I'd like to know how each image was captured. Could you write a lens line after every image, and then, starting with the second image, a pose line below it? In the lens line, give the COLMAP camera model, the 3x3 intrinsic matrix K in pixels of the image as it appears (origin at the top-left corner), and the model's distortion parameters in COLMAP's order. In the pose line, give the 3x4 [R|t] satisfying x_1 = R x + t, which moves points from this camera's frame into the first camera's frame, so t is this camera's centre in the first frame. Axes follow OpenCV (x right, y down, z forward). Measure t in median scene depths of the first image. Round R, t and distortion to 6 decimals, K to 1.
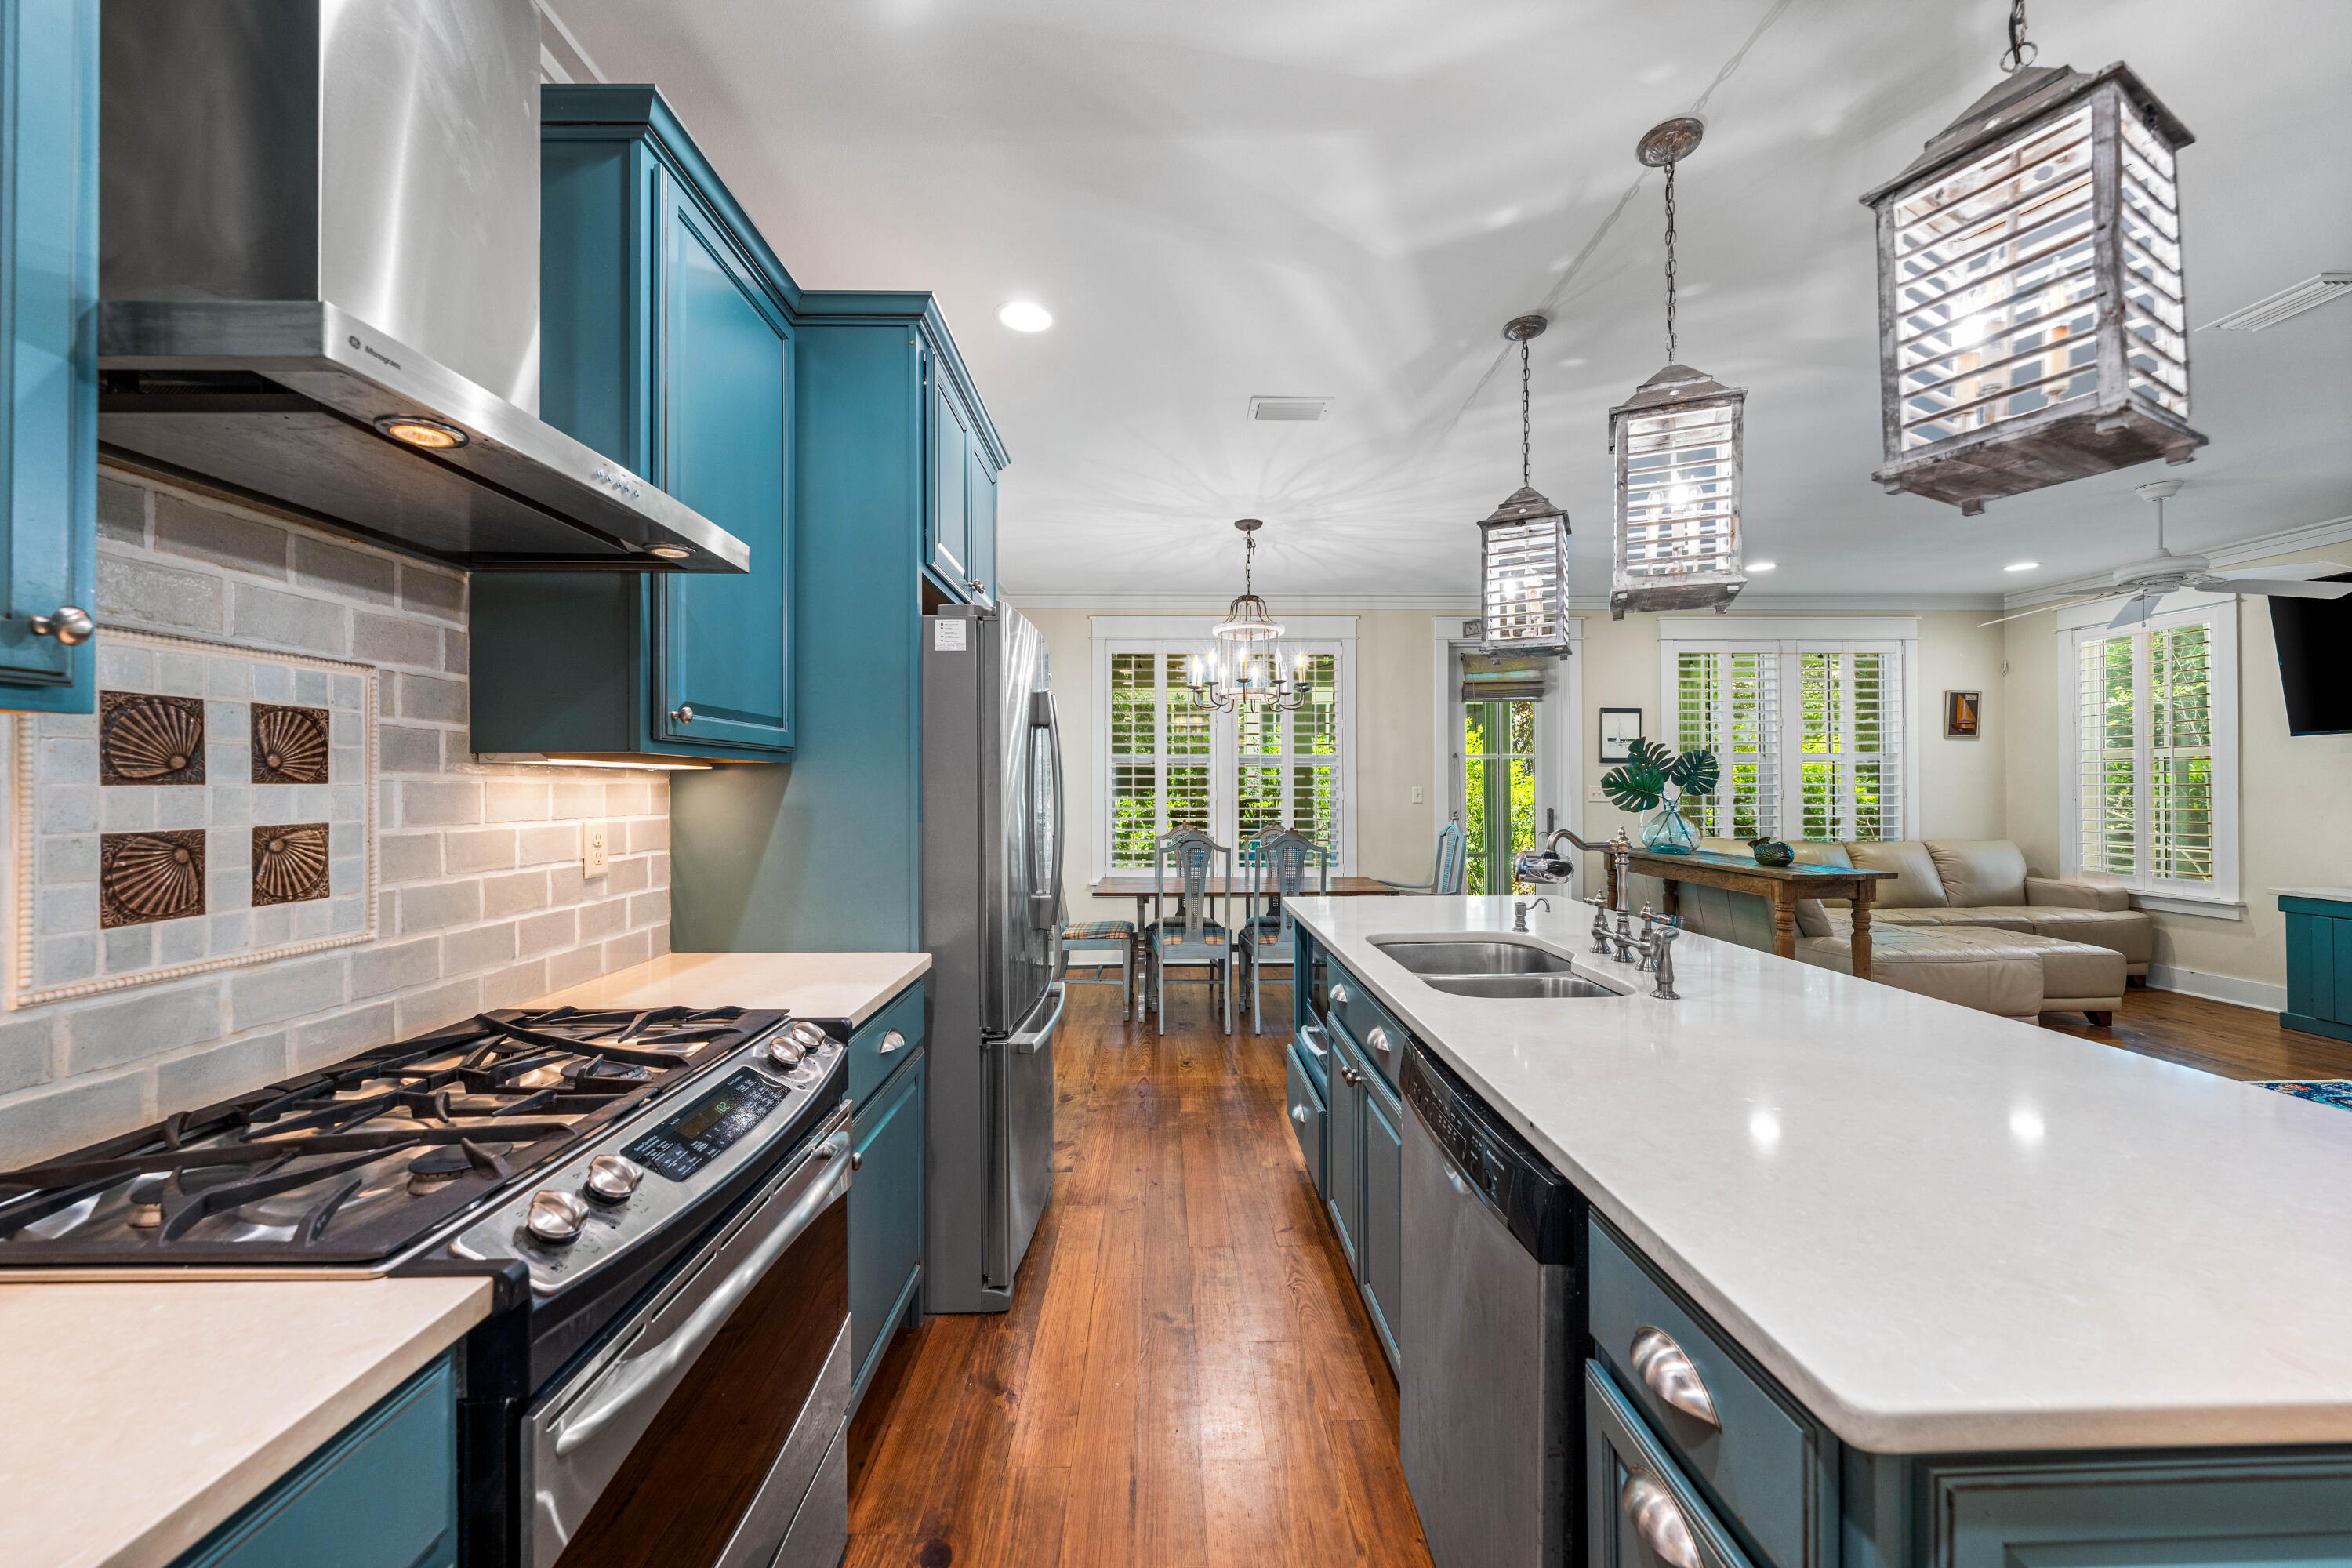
lens RADIAL K [[866.3, 0, 1175.3], [0, 866.3, 778.9], [0, 0, 1]] dist [-0.003036, 0.000796]
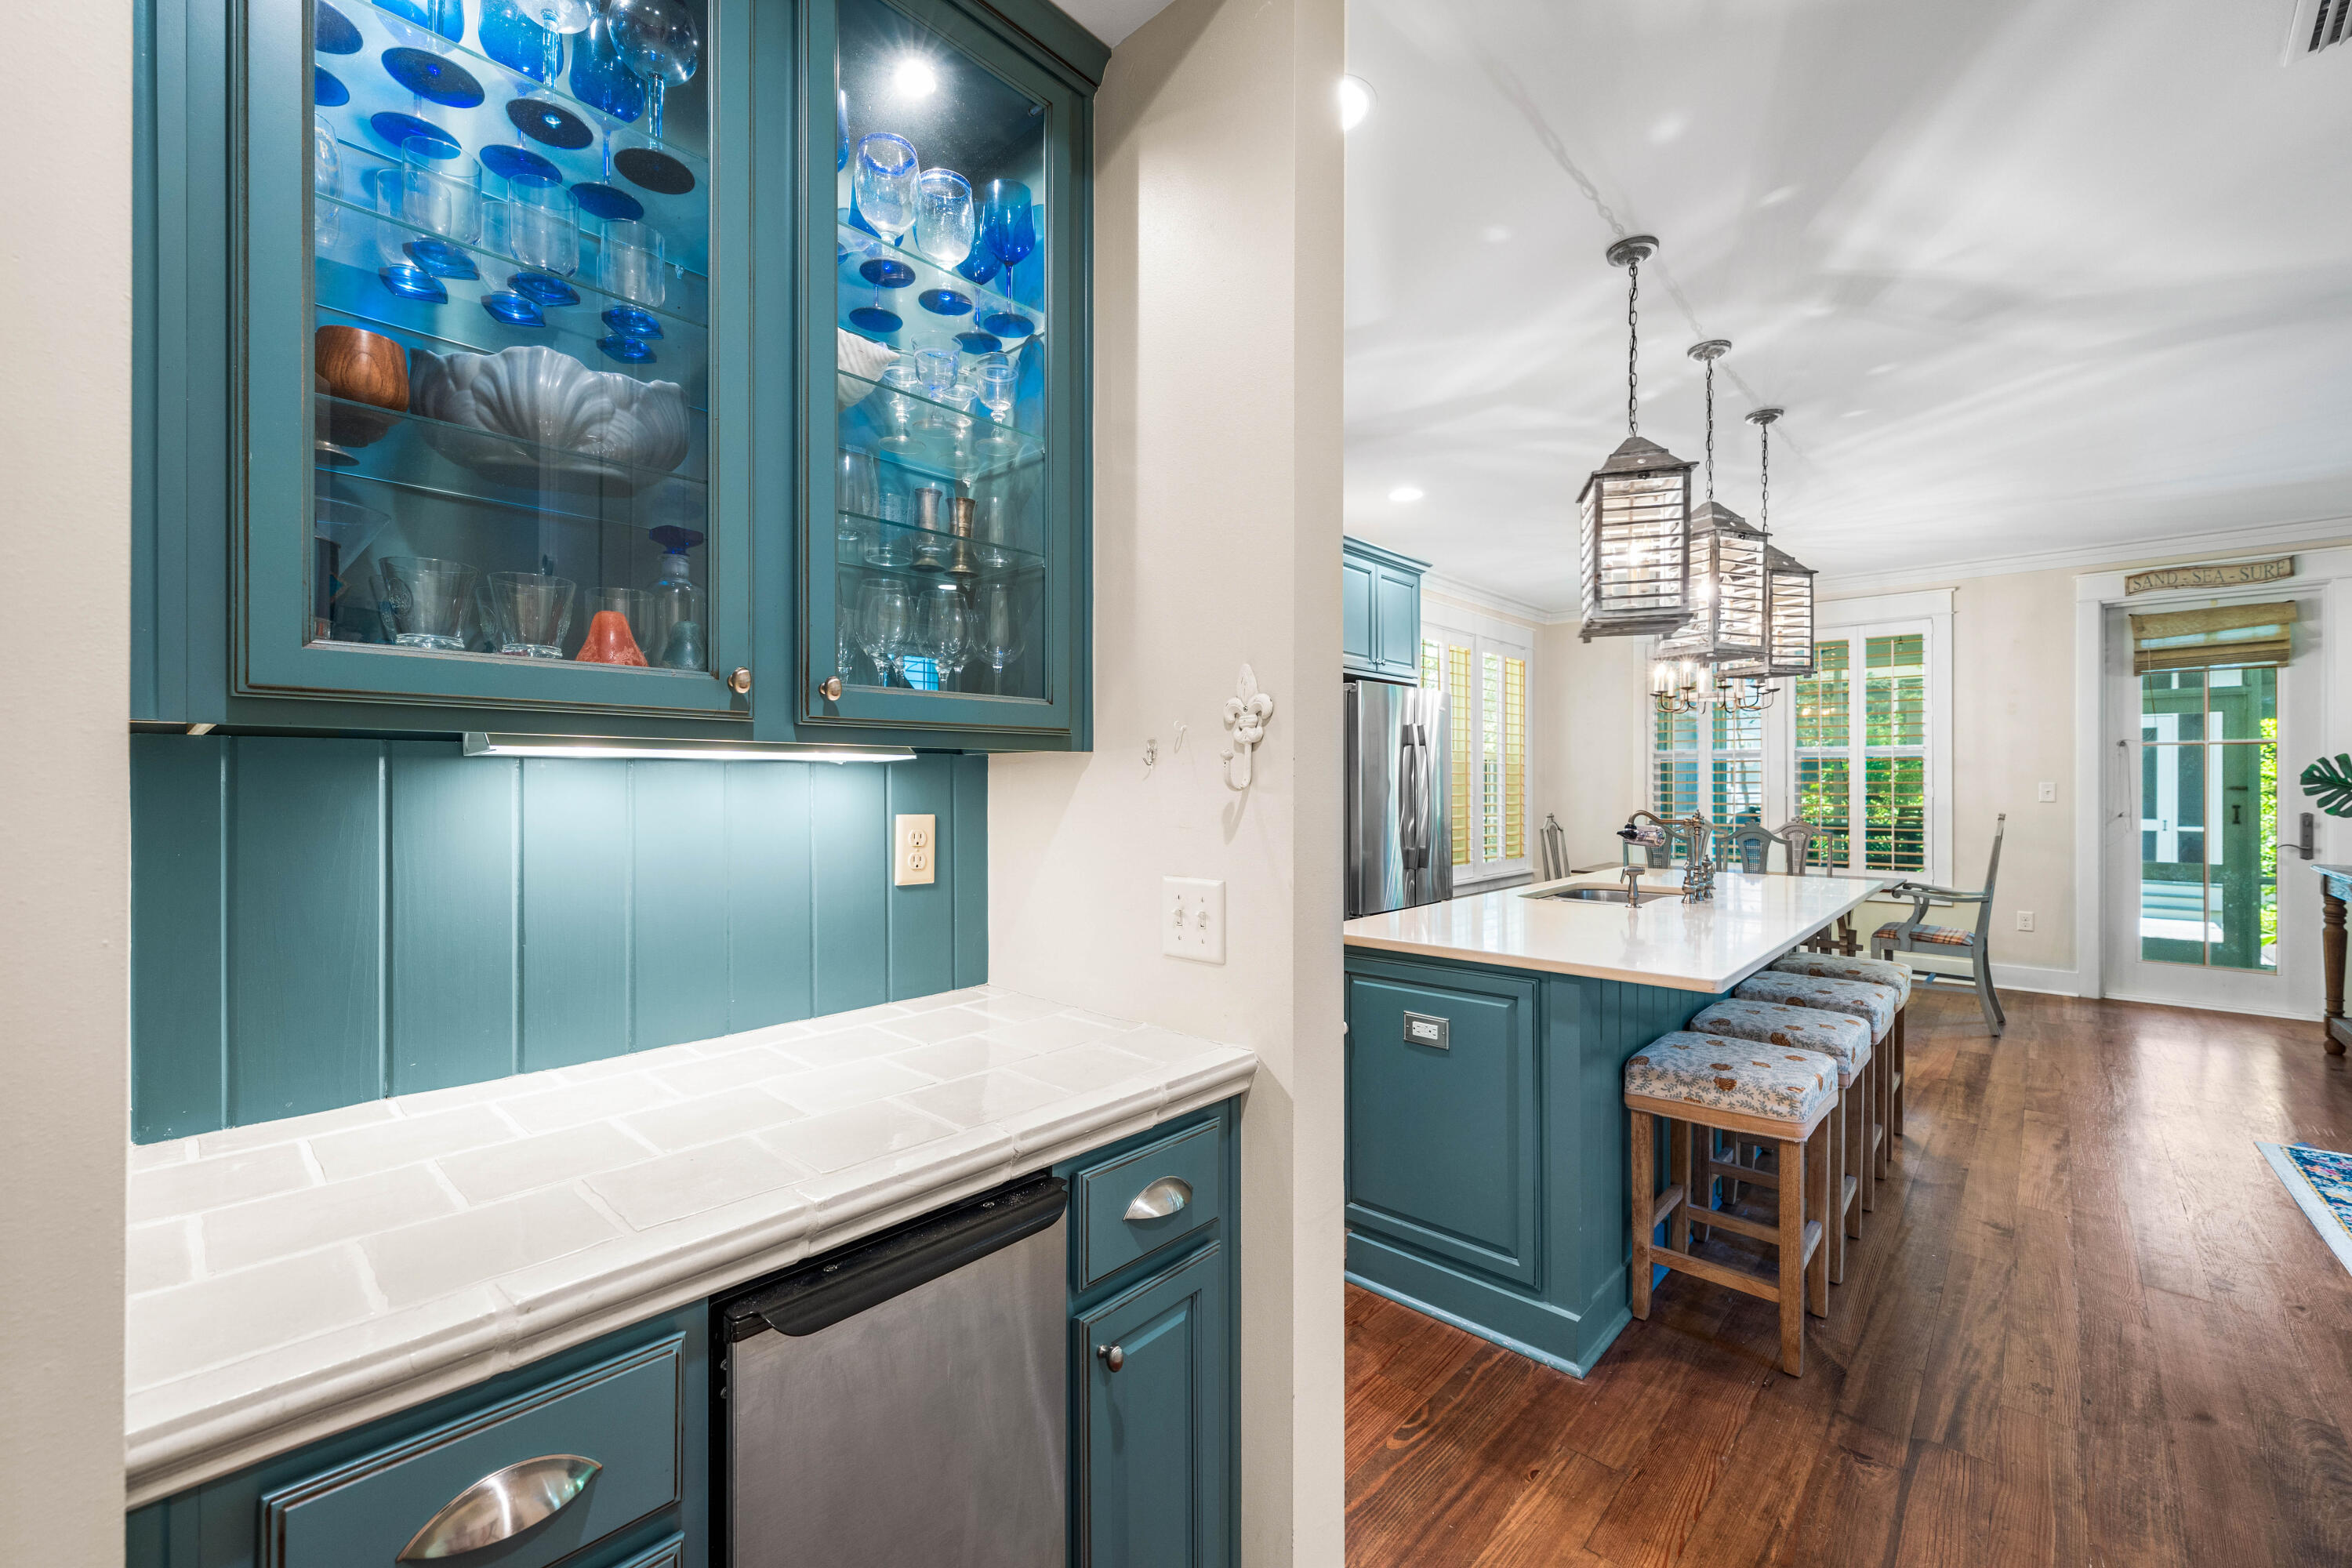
lens RADIAL K [[951.2, 0, 1169.3], [0, 951.2, 784.1], [0, 0, 1]] dist [0.000548, 0.000030]
pose [[0.720178, 0.006277, -0.693760, 0.480914], [0.000558, 0.999954, 0.009627, 0.002377], [0.693789, -0.007320, 0.720141, -0.383217]]
